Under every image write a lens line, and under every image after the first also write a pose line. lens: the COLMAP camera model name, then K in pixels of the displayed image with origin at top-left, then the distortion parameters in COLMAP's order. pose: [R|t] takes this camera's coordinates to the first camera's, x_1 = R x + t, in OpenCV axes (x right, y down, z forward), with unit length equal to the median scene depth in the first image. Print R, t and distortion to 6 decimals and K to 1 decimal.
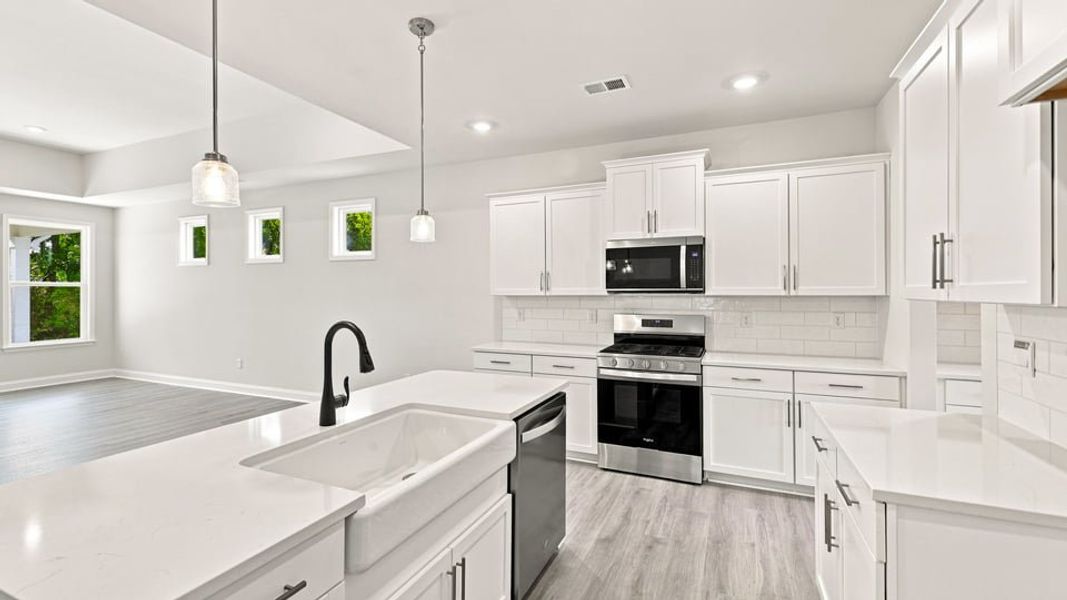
lens RADIAL K [[460.6, 0, 527.8], [0, 460.6, 288.7], [0, 0, 1]] dist [0.000640, -0.000042]
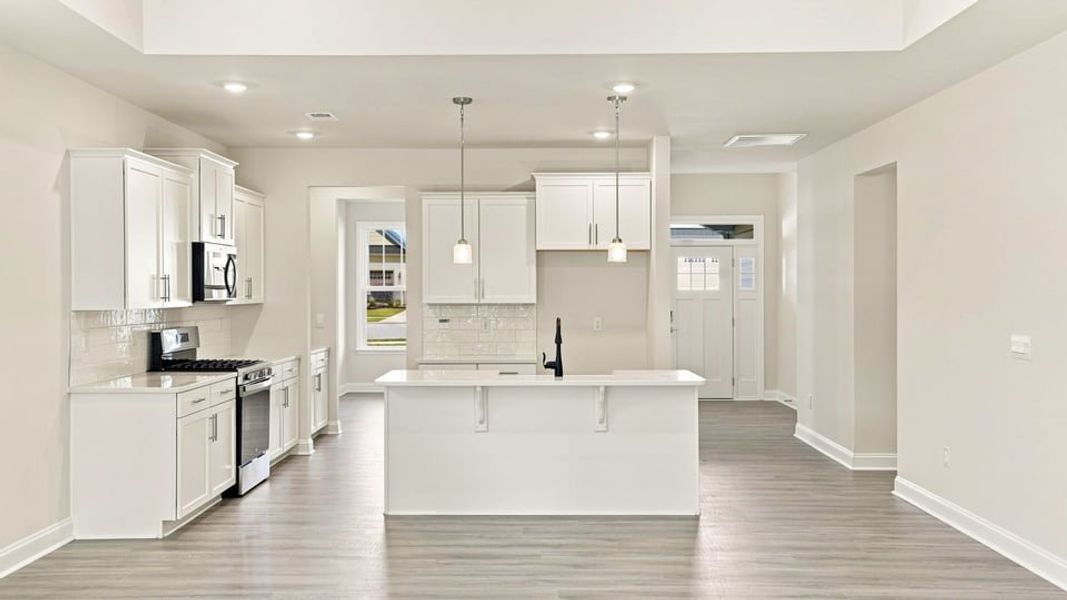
lens RADIAL K [[991.0, 0, 533.5], [0, 991.0, 300.0], [0, 0, 1]] dist [0.015354, 0.002658]
pose [[-0.402042, -0.004696, 0.915609, -1.871796], [-0.001592, 0.999989, 0.004429, -0.006738], [-0.915620, 0.000323, -0.402045, 1.258757]]
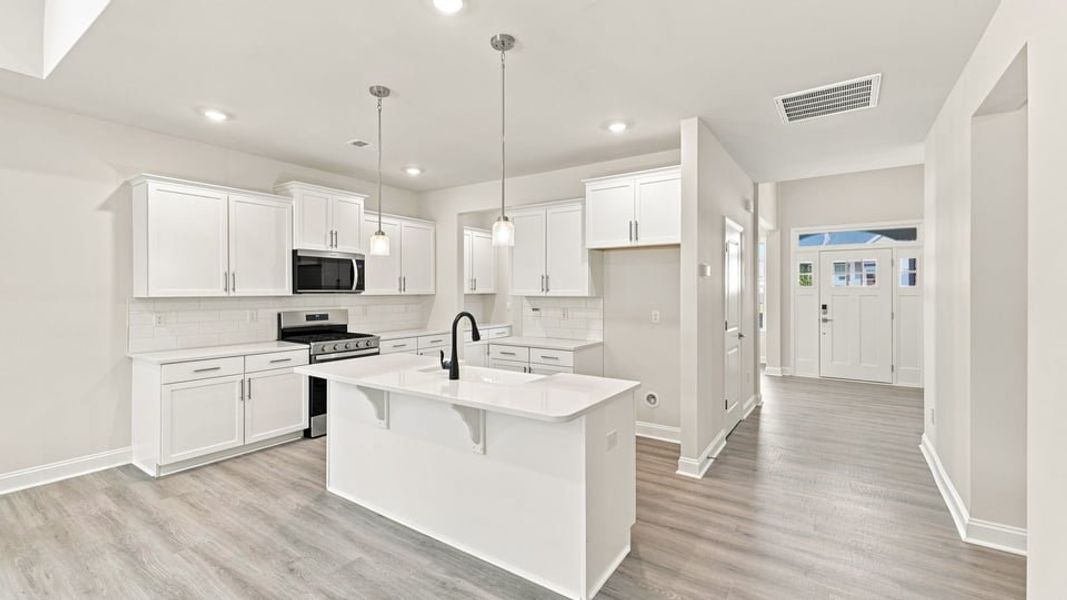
lens RADIAL K [[451.8, 0, 526.8], [0, 451.8, 291.7], [0, 0, 1]] dist [0.003418, 0.000186]
pose [[0.184743, -0.000609, 0.982787, -0.919505], [-0.007290, 0.999971, 0.001990, -0.002723], [-0.982760, -0.007532, 0.184734, 0.225950]]
